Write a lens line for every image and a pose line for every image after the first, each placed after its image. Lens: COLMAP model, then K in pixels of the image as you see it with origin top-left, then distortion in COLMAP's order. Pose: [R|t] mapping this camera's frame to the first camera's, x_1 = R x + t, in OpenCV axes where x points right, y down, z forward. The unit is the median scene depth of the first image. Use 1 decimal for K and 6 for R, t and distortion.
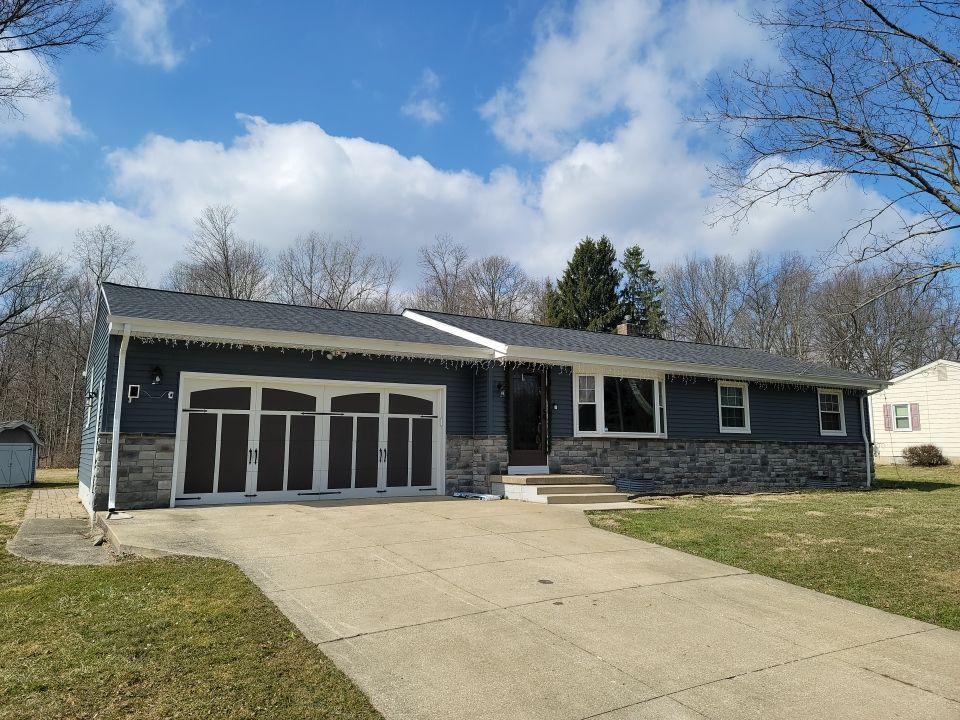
lens RADIAL K [[715.1, 0, 479.1], [0, 715.1, 332.9], [0, 0, 1]] dist [0.050103, -0.149567]
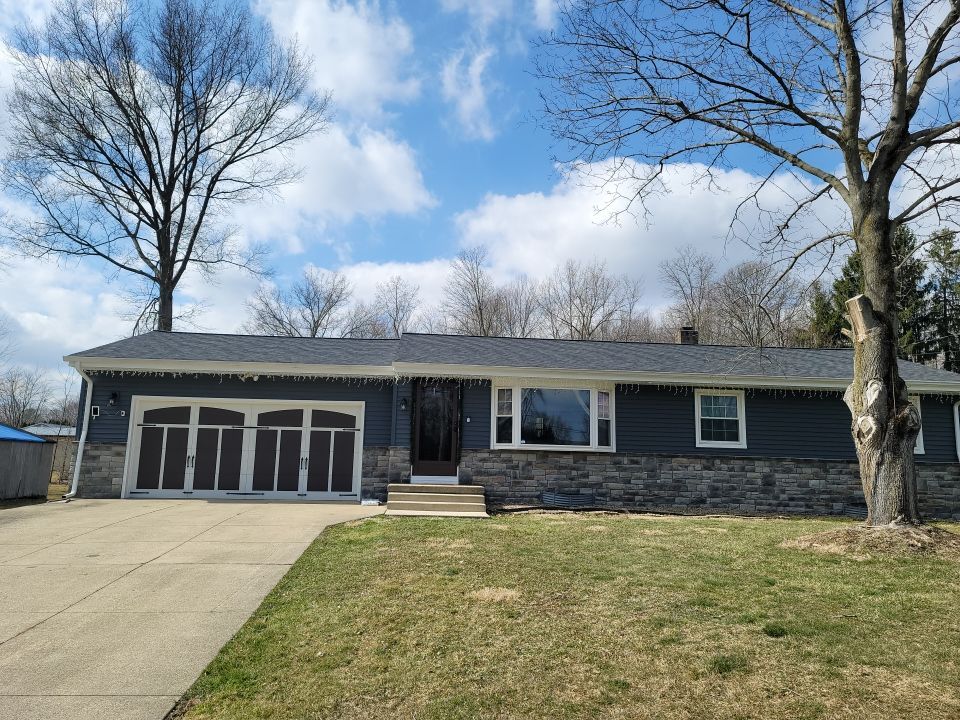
lens RADIAL K [[690.6, 0, 475.2], [0, 690.6, 355.2], [0, 0, 1]] dist [0.042616, -0.072782]
pose [[0.887132, -0.057566, -0.457912, 0.596675], [0.054458, 0.998316, -0.019999, 0.033084], [0.458292, -0.007196, 0.888773, 0.132078]]
